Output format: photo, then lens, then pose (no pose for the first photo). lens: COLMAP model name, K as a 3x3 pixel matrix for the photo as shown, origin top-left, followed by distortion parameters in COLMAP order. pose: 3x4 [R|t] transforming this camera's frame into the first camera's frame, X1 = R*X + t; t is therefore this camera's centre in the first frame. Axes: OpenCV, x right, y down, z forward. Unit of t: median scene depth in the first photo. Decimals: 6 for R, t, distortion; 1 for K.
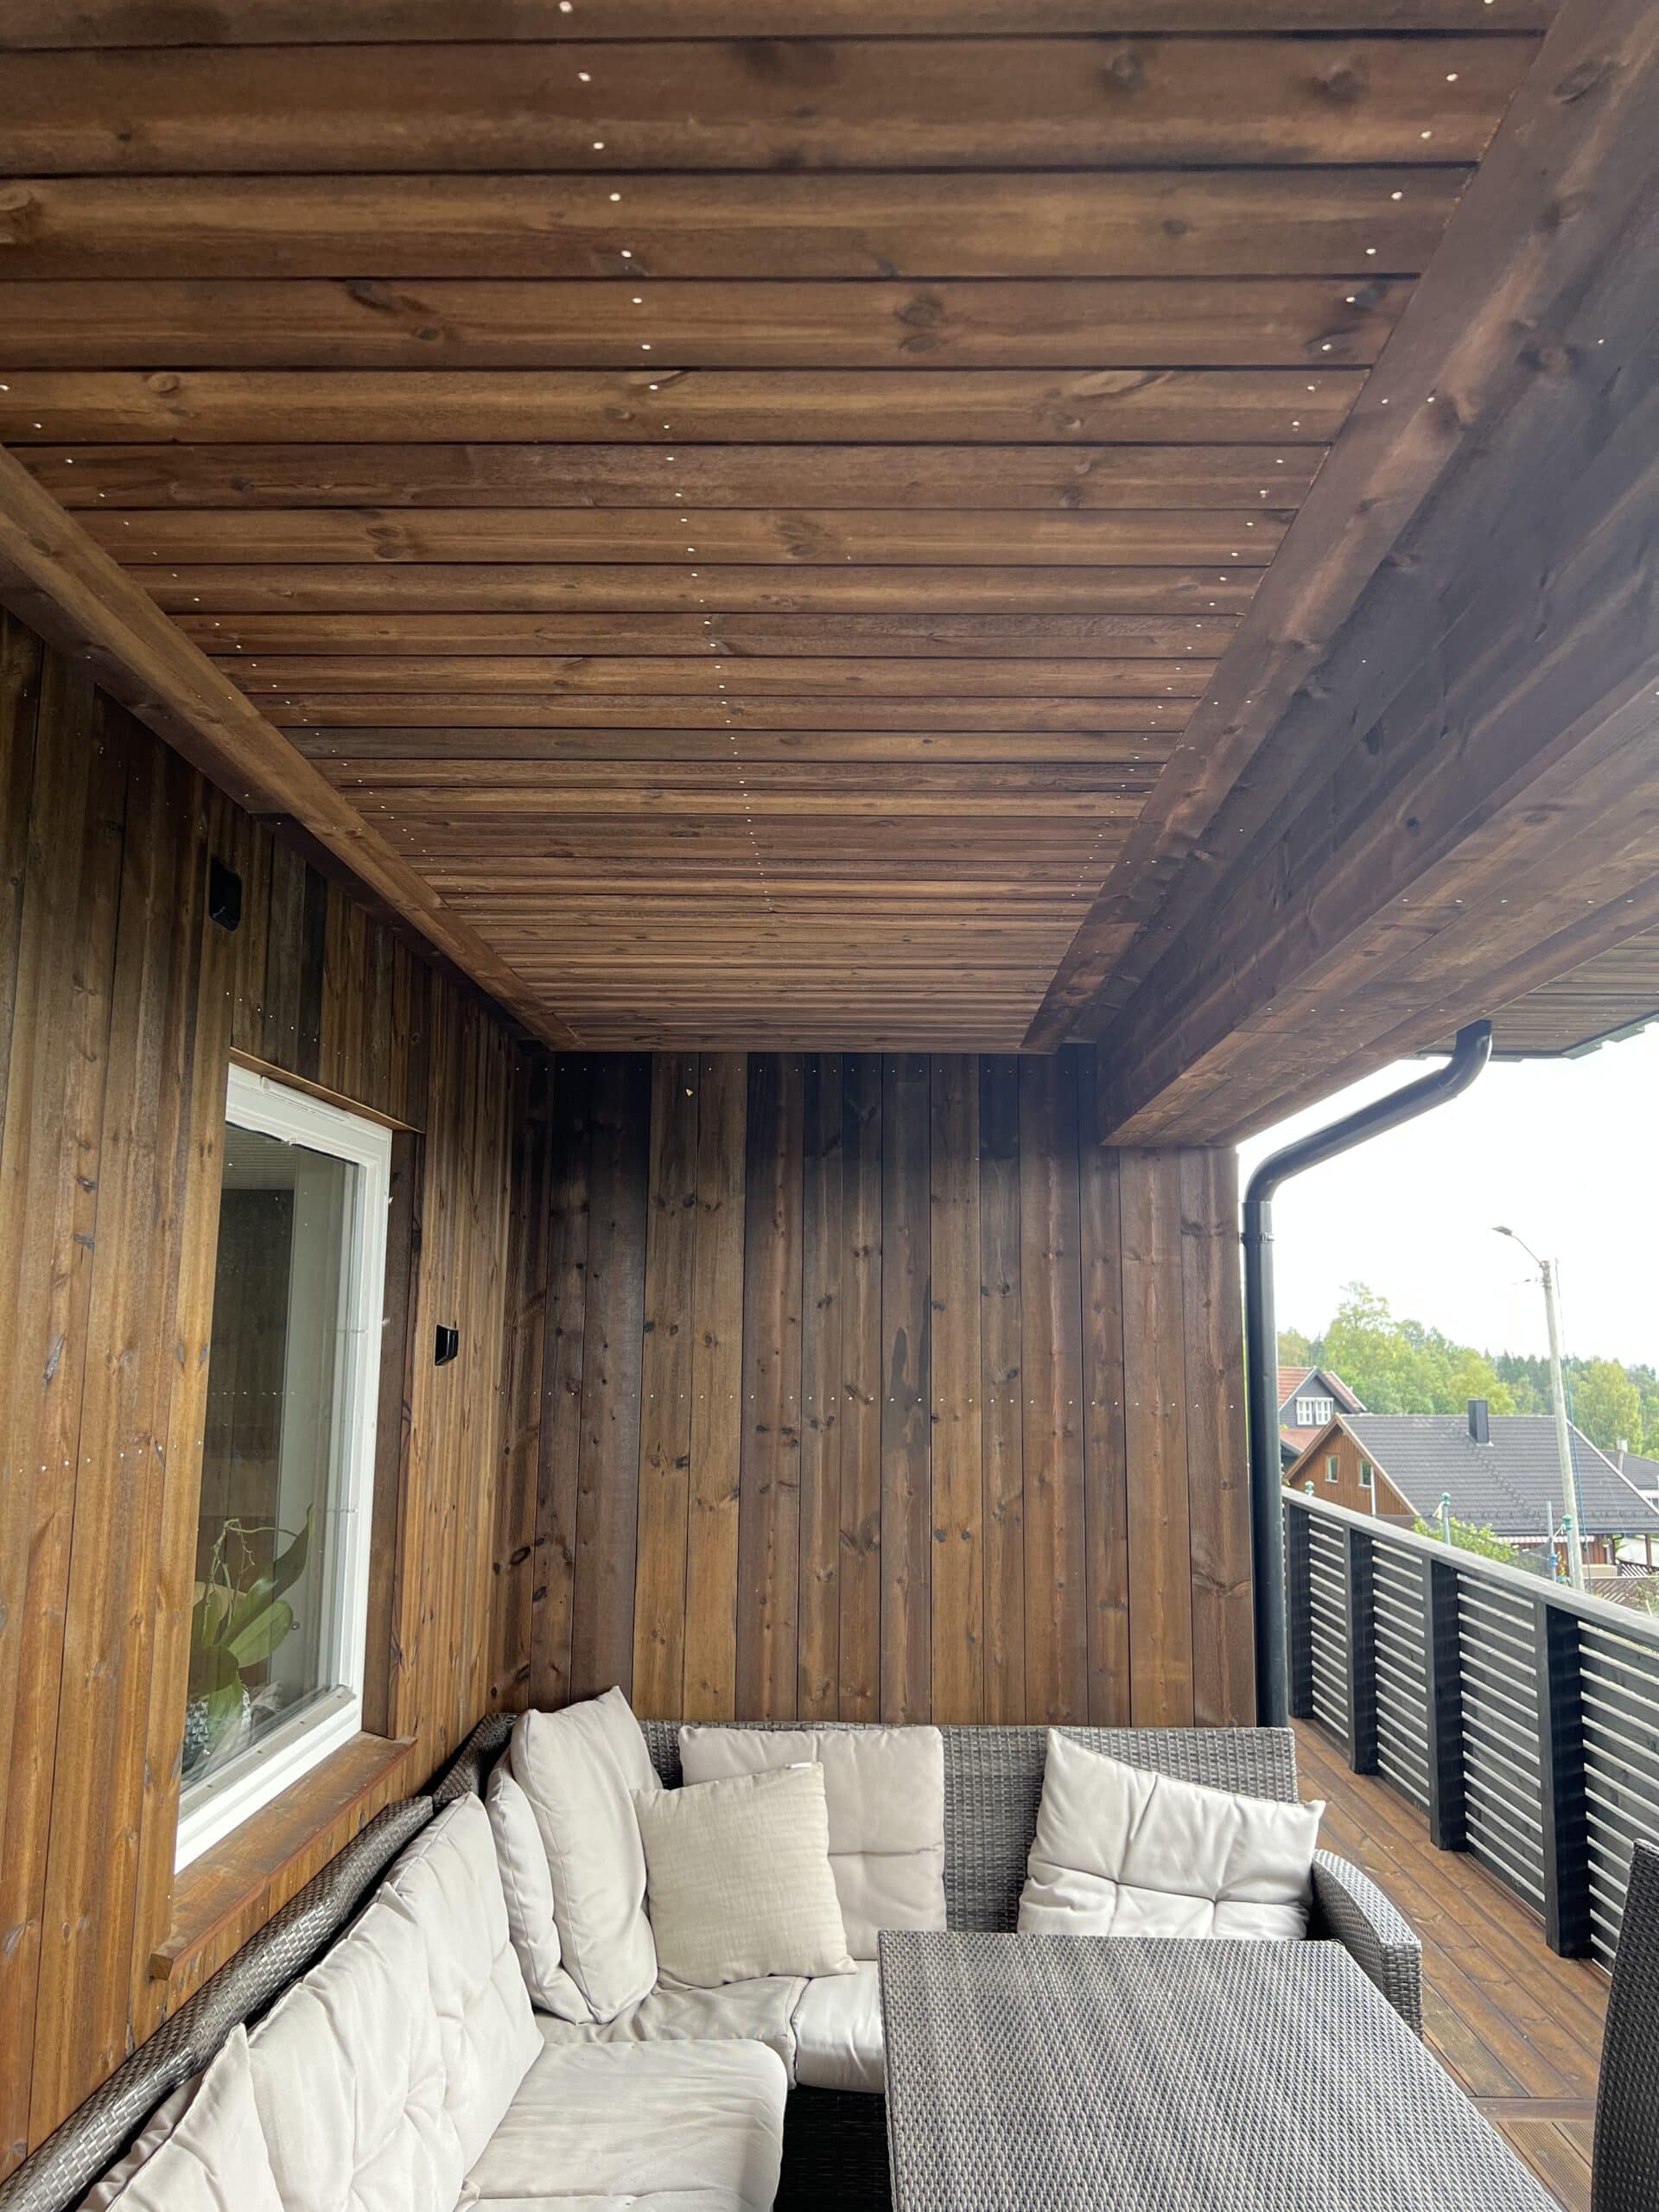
lens RADIAL K [[1688.7, 0, 829.5], [0, 1688.7, 1106.0], [0, 0, 1]] dist [0.048607, -0.055111]
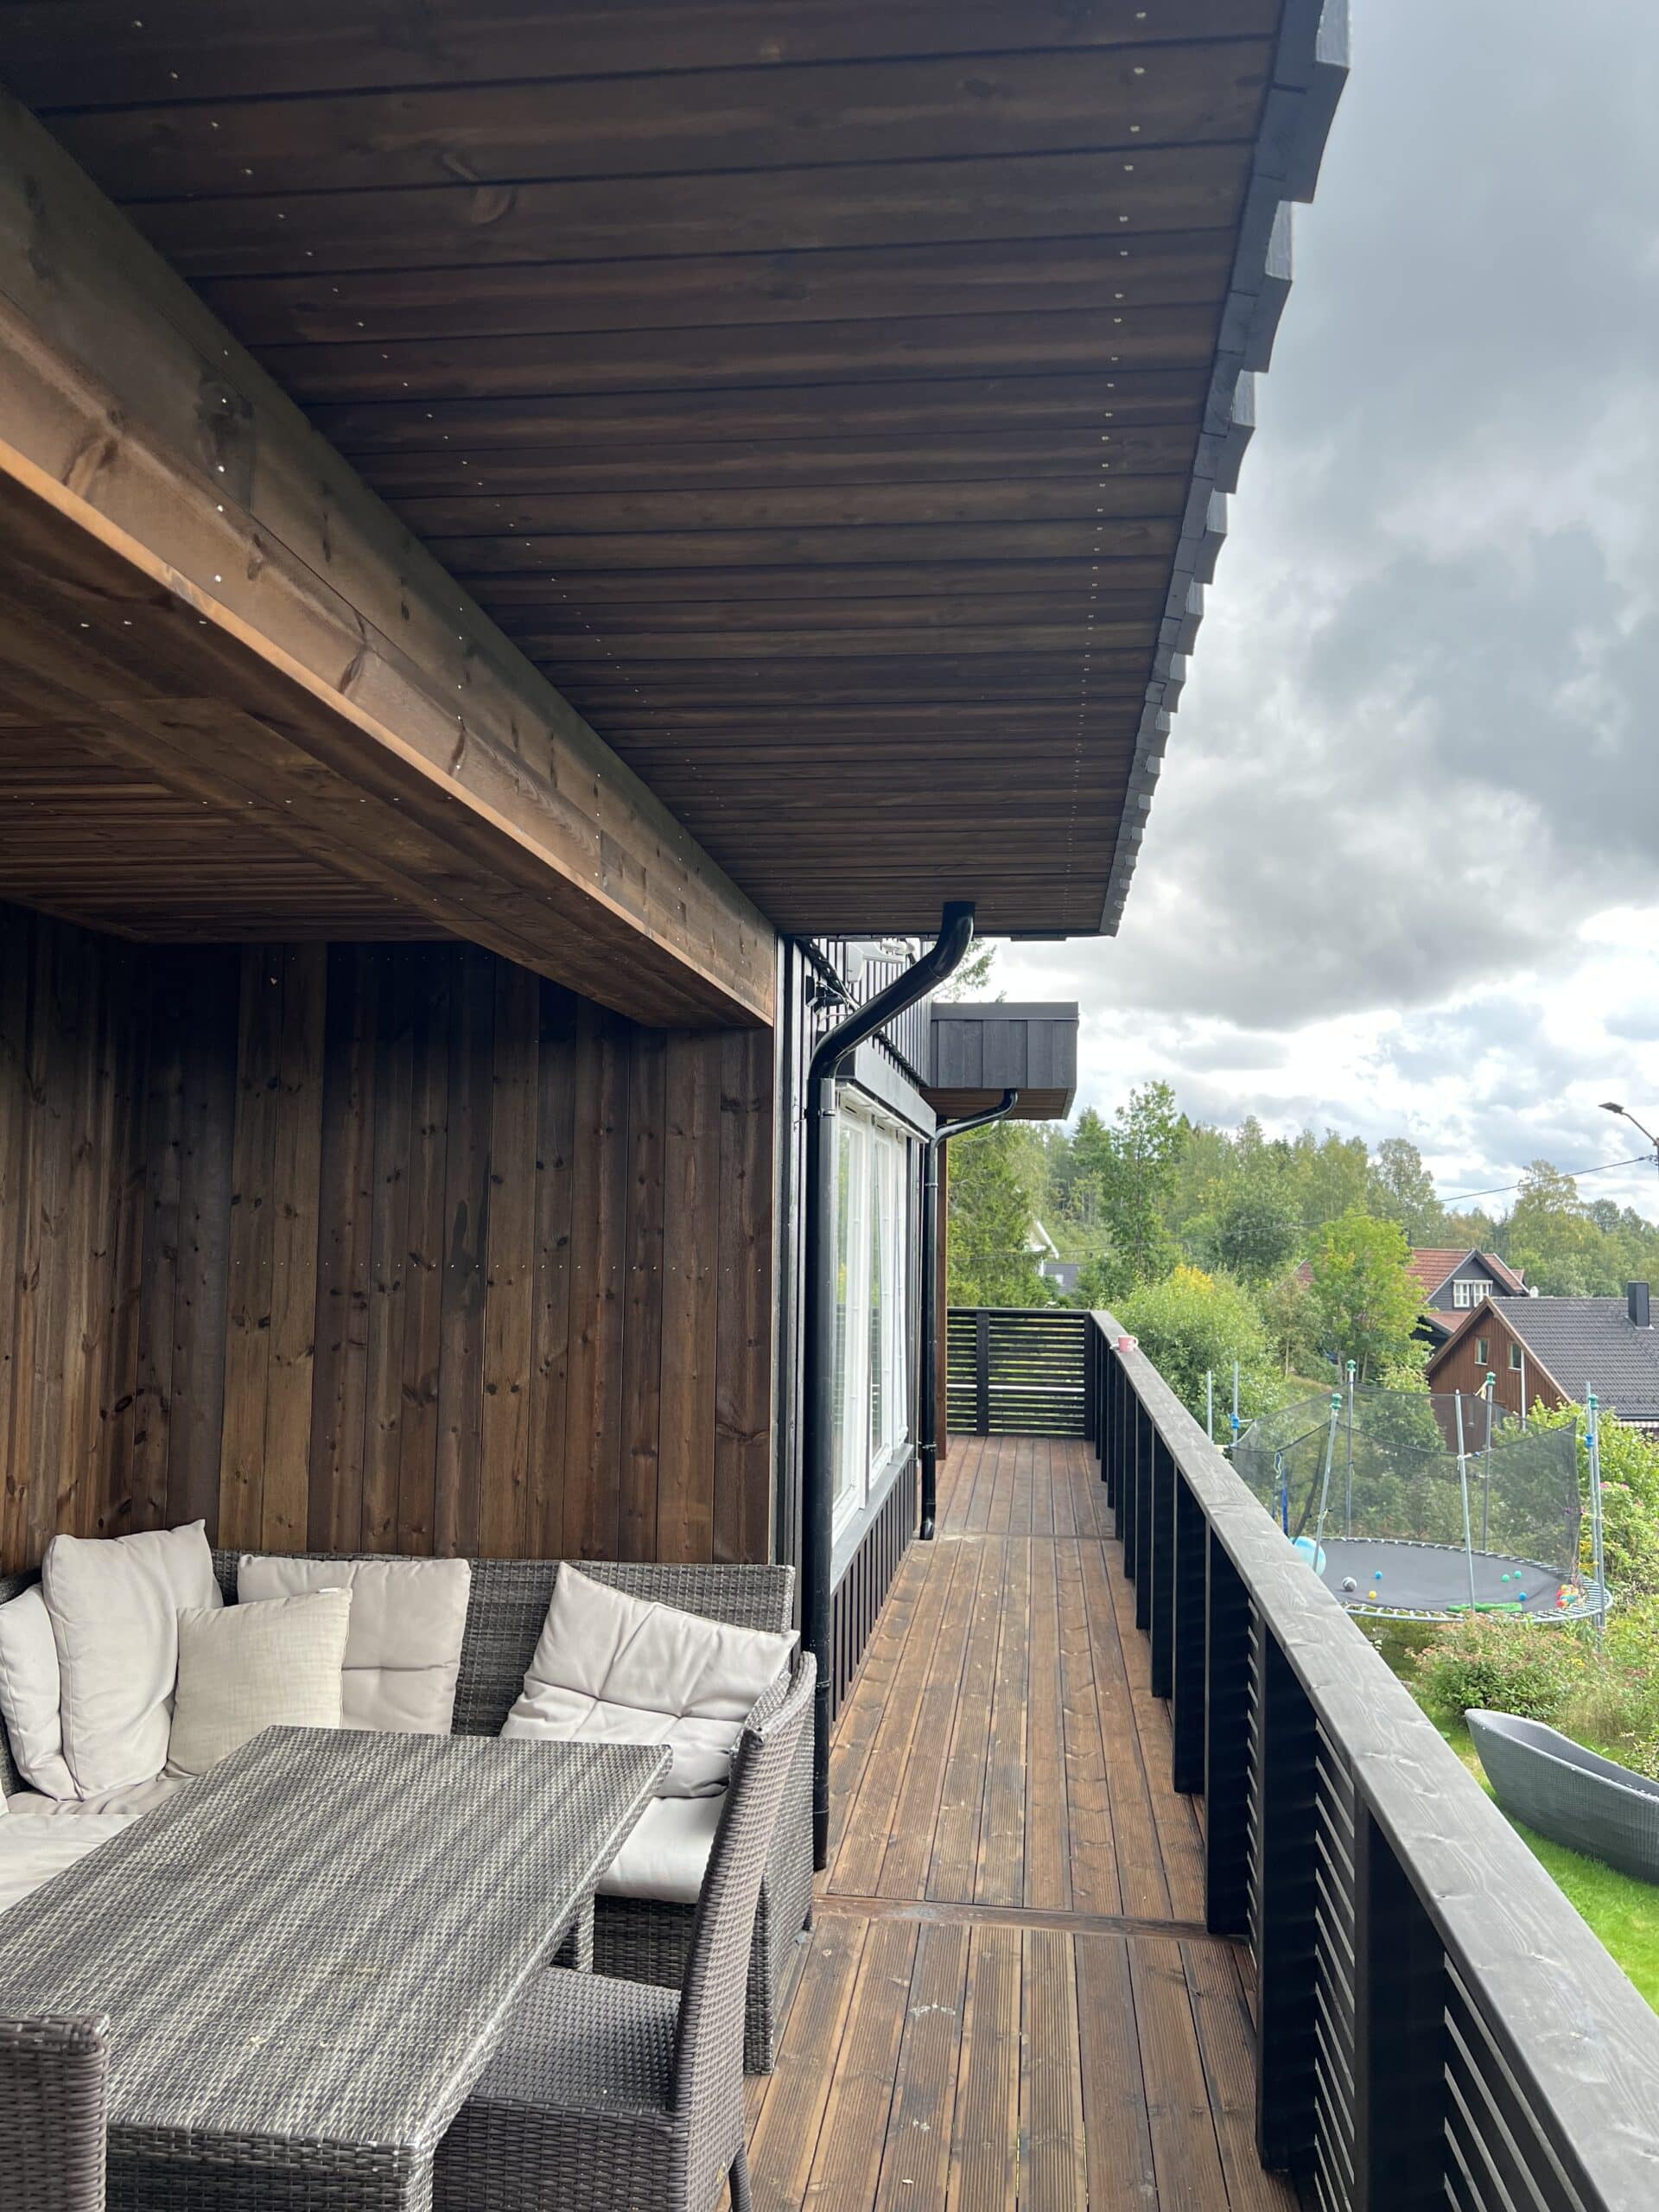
lens RADIAL K [[1679.2, 0, 834.6], [0, 1679.2, 1099.9], [0, 0, 1]] dist [0.045979, -0.057792]
pose [[0.994433, -0.008206, -0.105048, 0.399366], [0.014950, 0.997865, 0.063576, 0.003484], [0.104302, -0.064792, 0.992433, -0.036110]]
